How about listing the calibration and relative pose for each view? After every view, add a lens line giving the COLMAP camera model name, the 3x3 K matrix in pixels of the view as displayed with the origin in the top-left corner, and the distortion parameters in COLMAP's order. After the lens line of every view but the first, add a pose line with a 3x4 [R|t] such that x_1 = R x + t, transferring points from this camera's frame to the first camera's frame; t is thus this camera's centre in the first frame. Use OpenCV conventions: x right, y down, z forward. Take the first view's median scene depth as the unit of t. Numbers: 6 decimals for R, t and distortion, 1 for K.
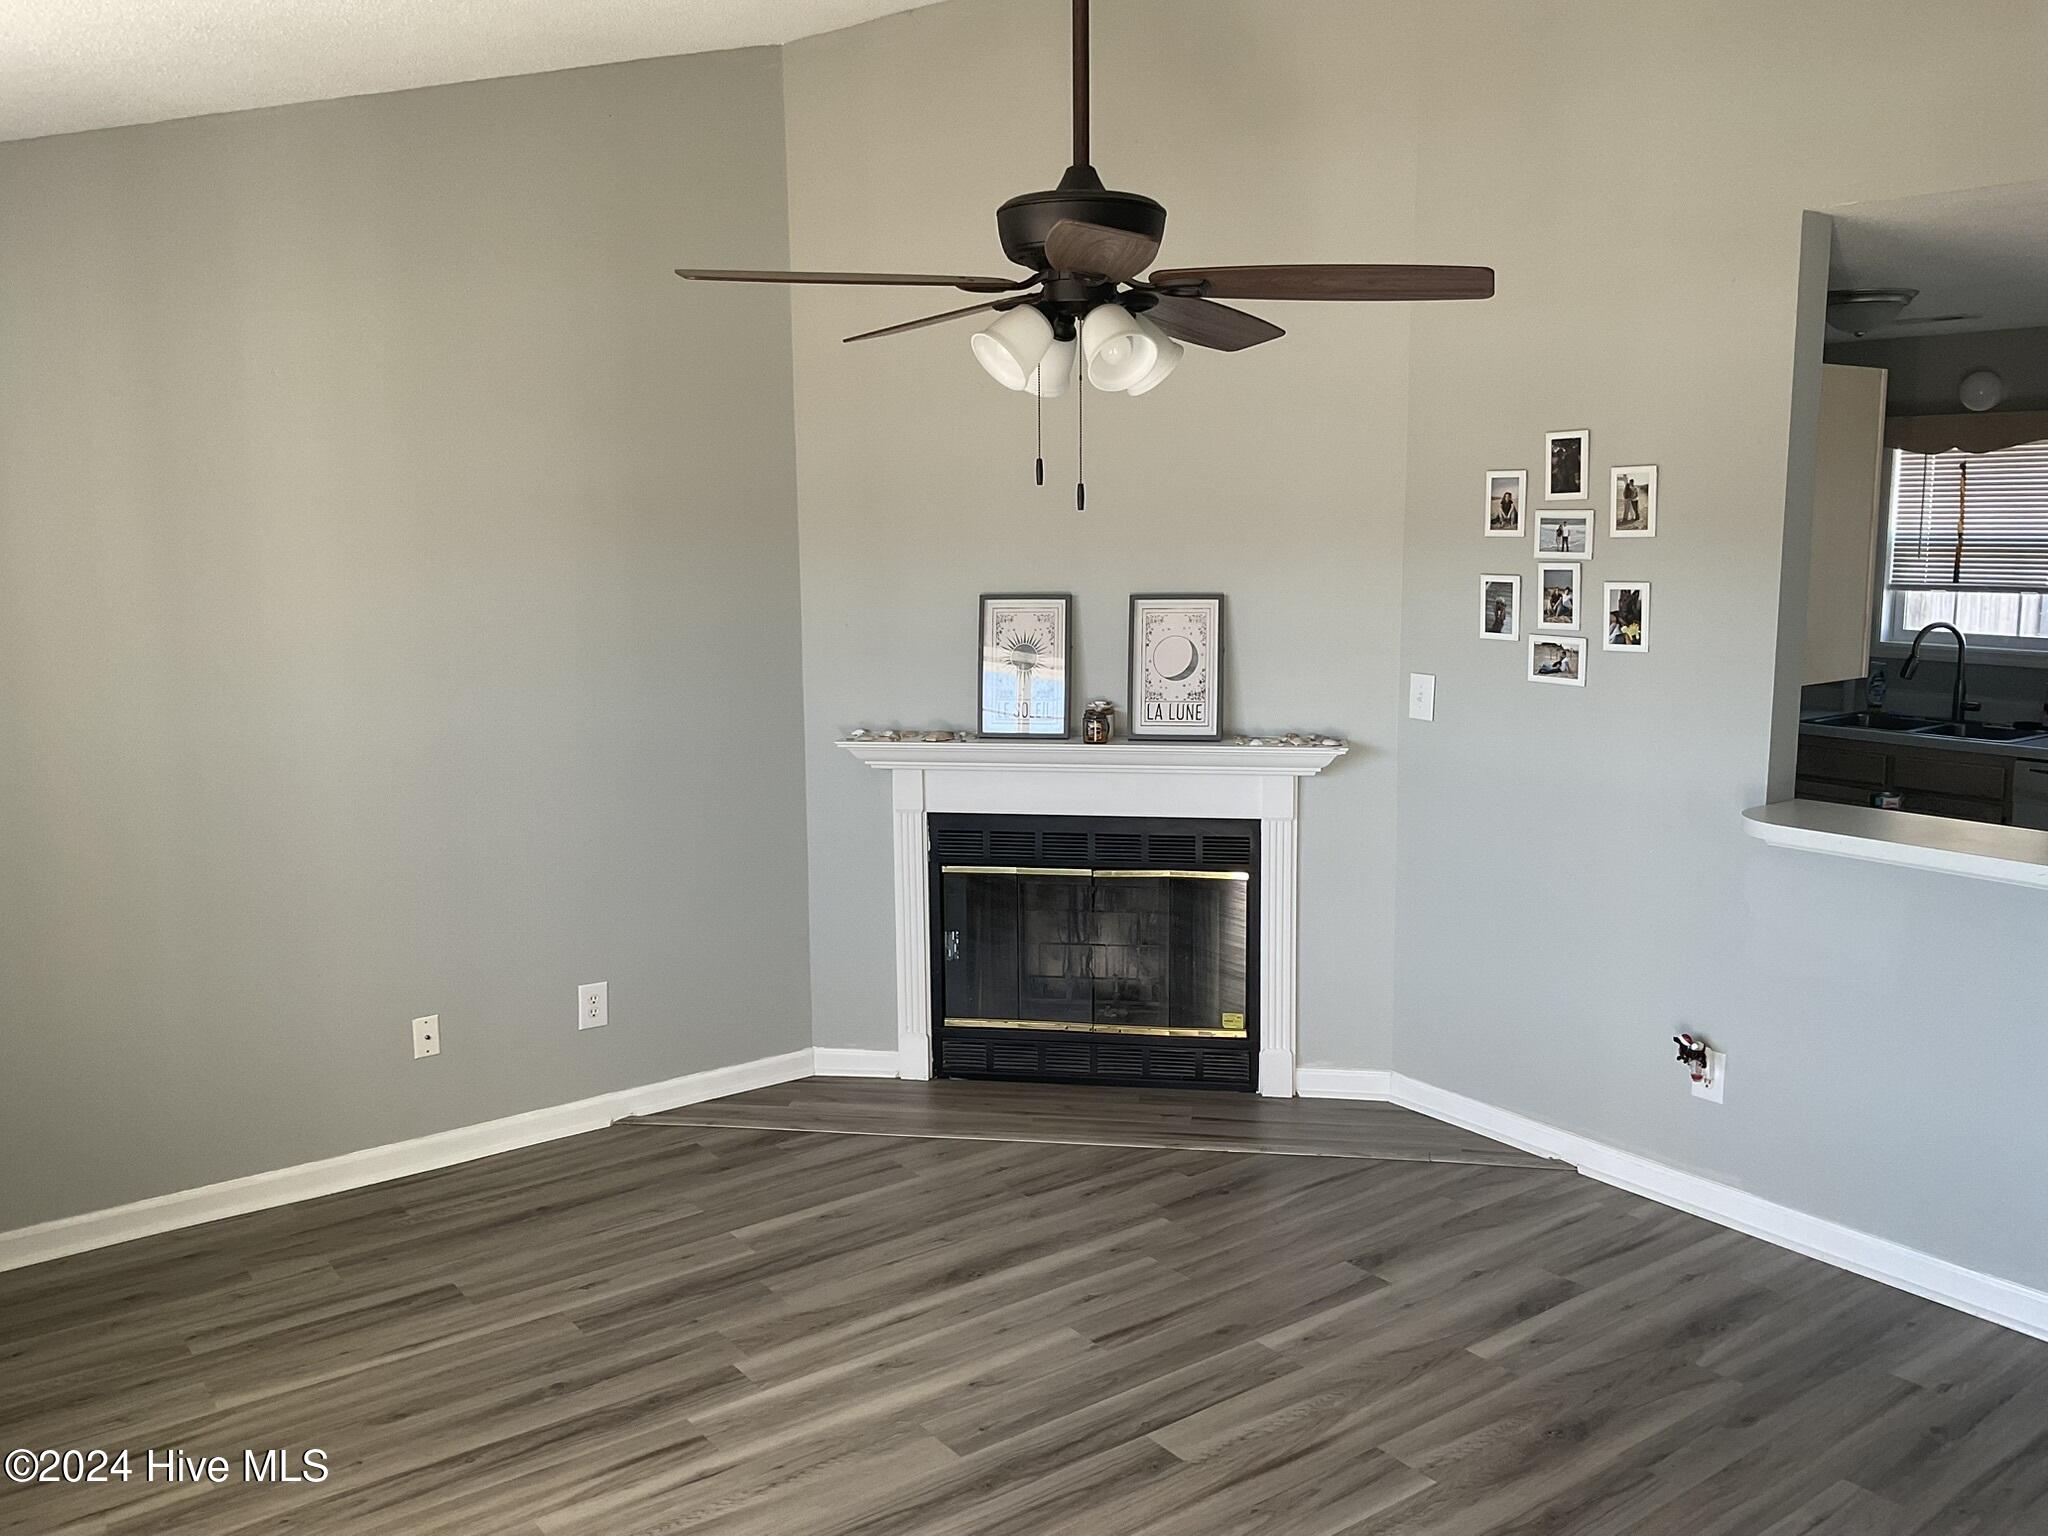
lens RADIAL K [[1697.3, 0, 1017.6], [0, 1697.3, 763.7], [0, 0, 1]] dist [0.009140, -0.017613]
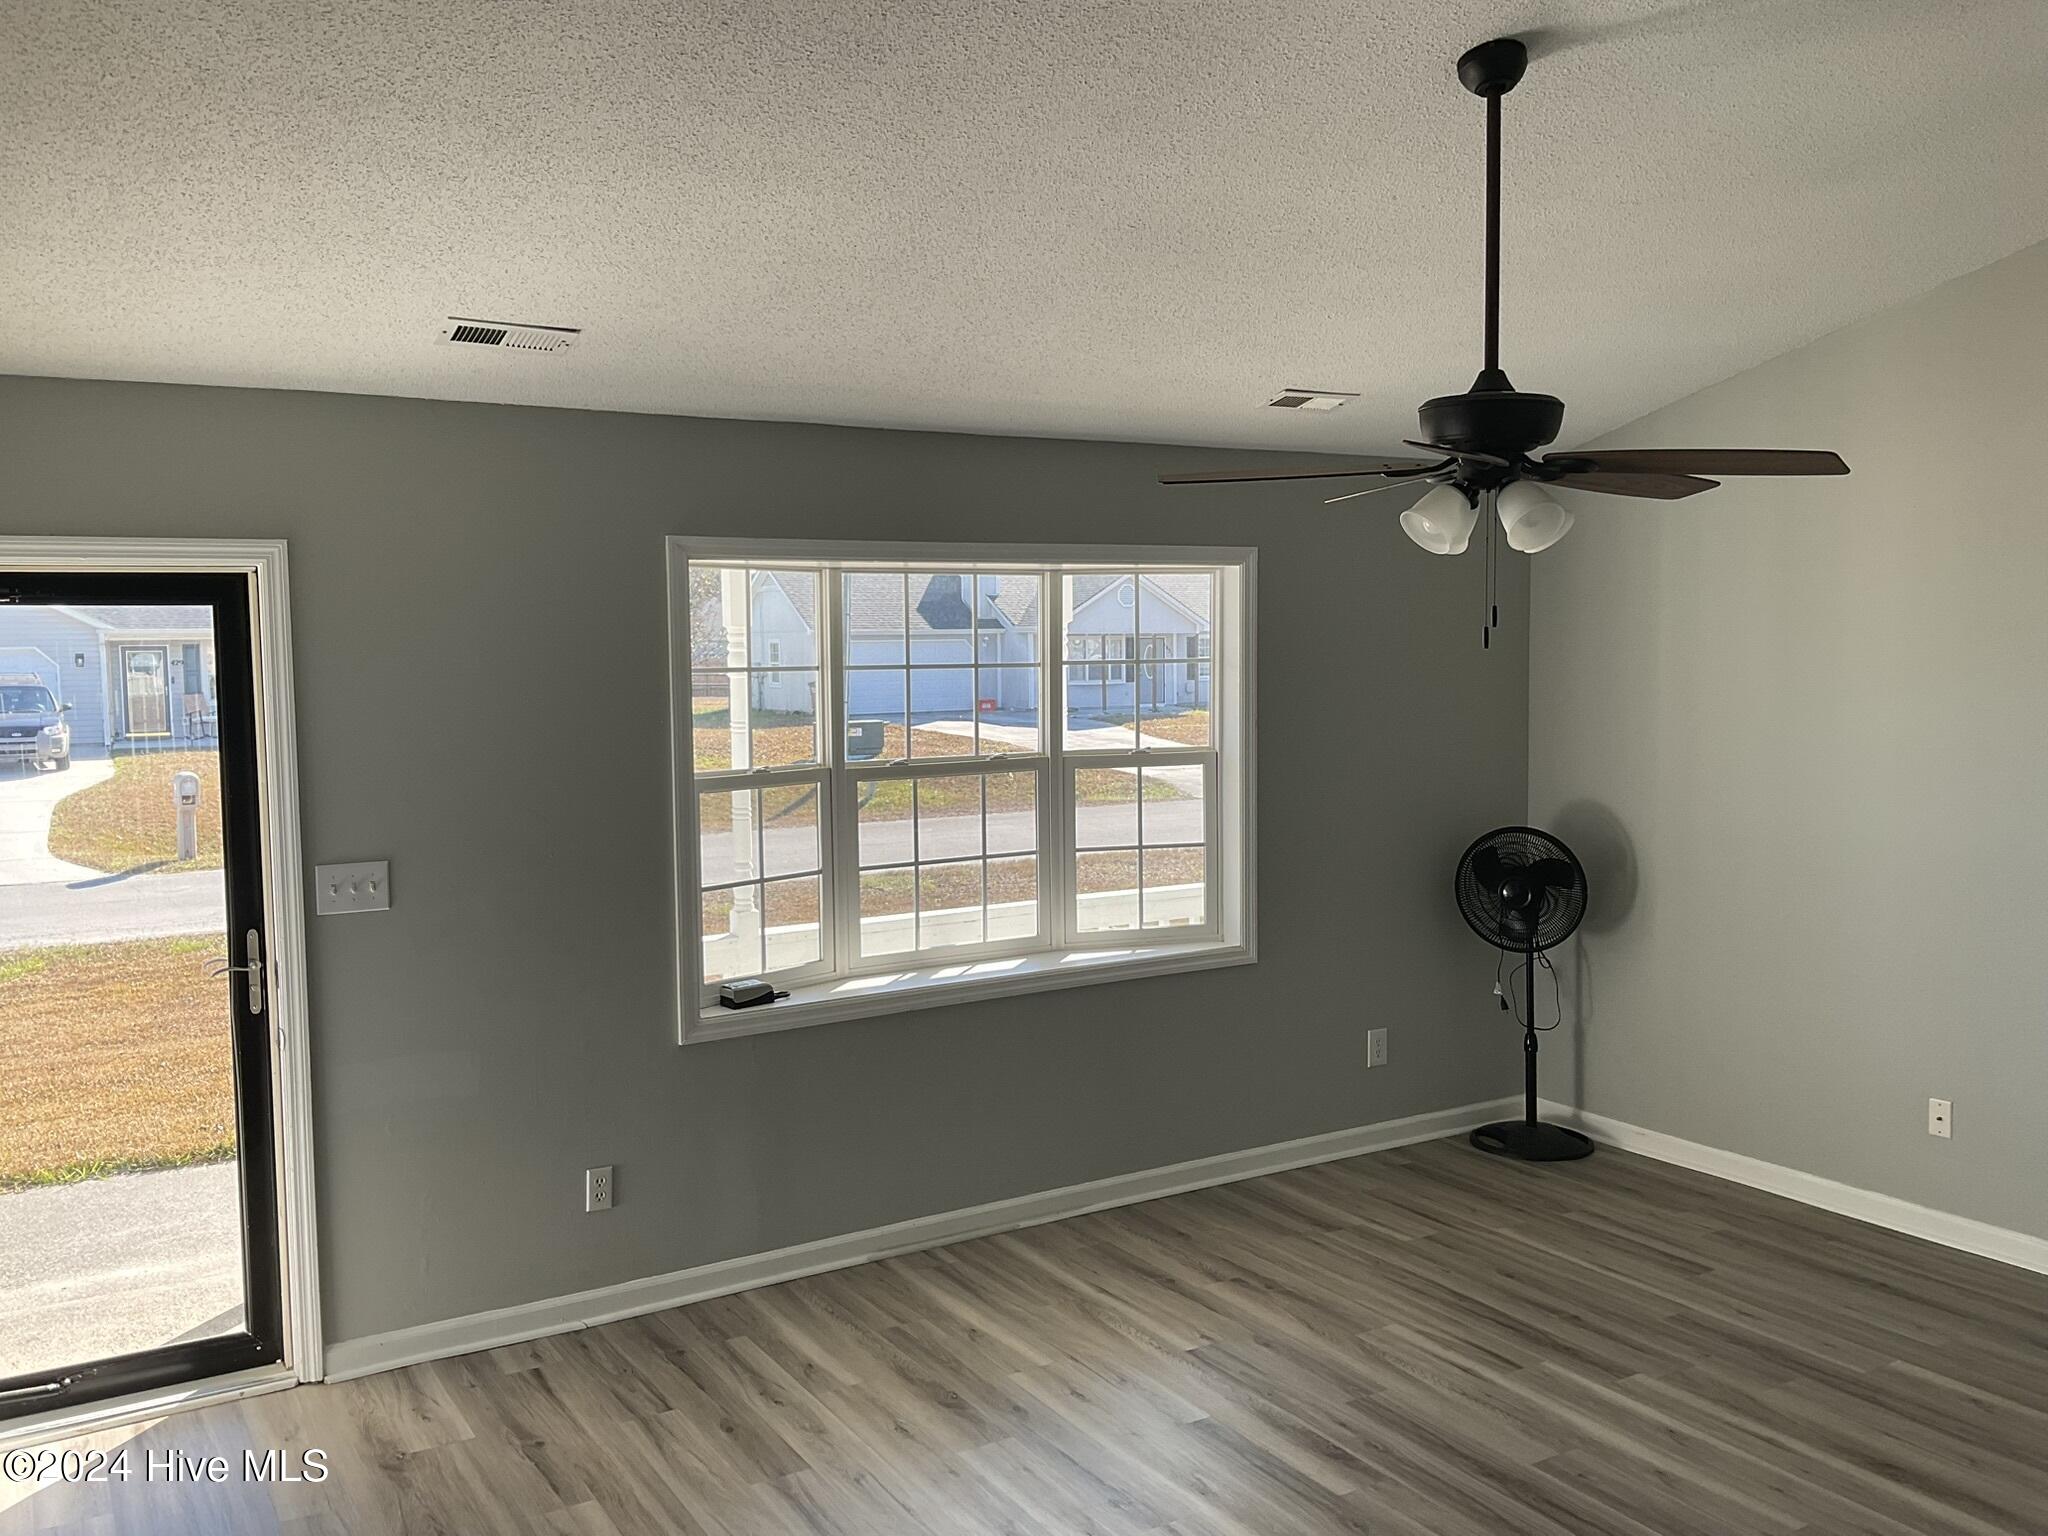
lens RADIAL K [[1697.3, 0, 1017.1], [0, 1697.3, 768.3], [0, 0, 1]] dist [0.009140, -0.017613]
pose [[-0.081030, 0.089279, -0.992705, 0.927337], [-0.143477, 0.984562, 0.100258, -0.101460], [0.986331, 0.150555, -0.066970, 0.565769]]
